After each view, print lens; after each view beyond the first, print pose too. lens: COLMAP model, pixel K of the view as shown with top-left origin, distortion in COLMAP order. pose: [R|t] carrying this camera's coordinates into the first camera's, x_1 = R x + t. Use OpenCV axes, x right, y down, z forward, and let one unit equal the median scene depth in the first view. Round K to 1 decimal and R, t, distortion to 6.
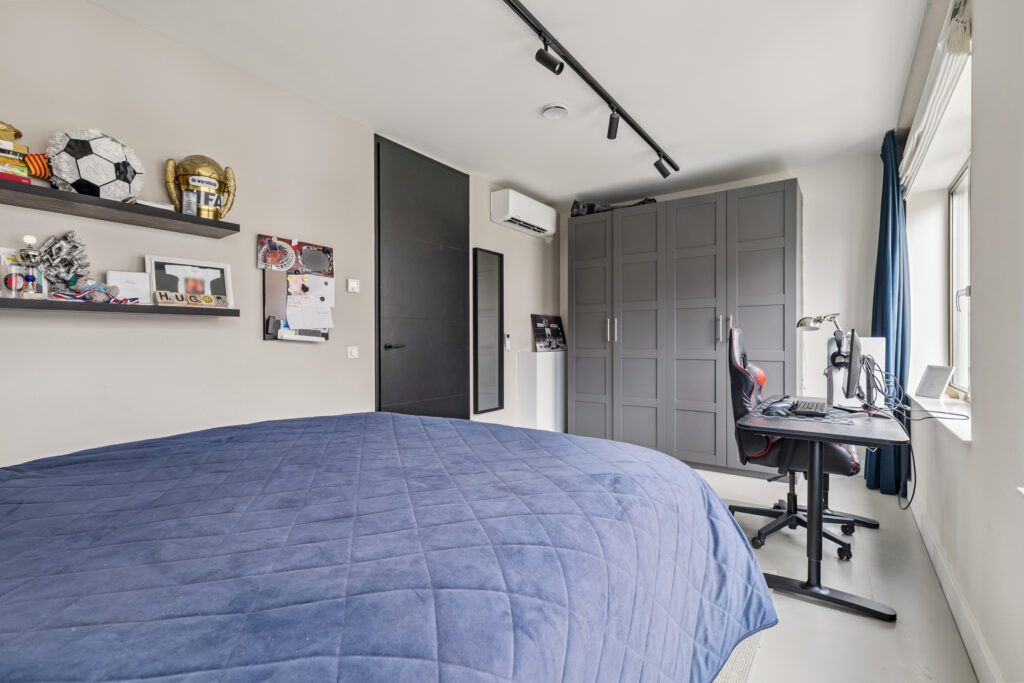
lens RADIAL K [[469.4, 0, 512.5], [0, 469.4, 343.7], [0, 0, 1]] dist [0.007282, -0.002526]
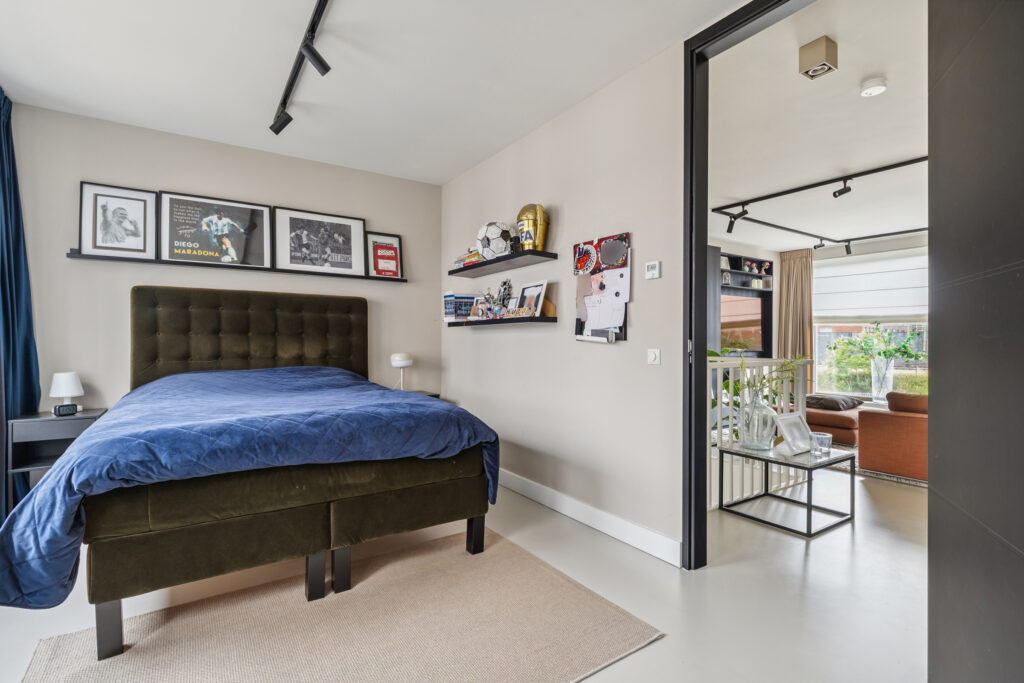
lens RADIAL K [[486.0, 0, 518.7], [0, 486.0, 340.5], [0, 0, 1]] dist [-0.005074, 0.000059]
pose [[-0.357414, -0.003384, -0.933940, 0.542401], [-0.008231, 0.999966, -0.000473, -0.006454], [0.933910, 0.007518, -0.357429, 1.215318]]
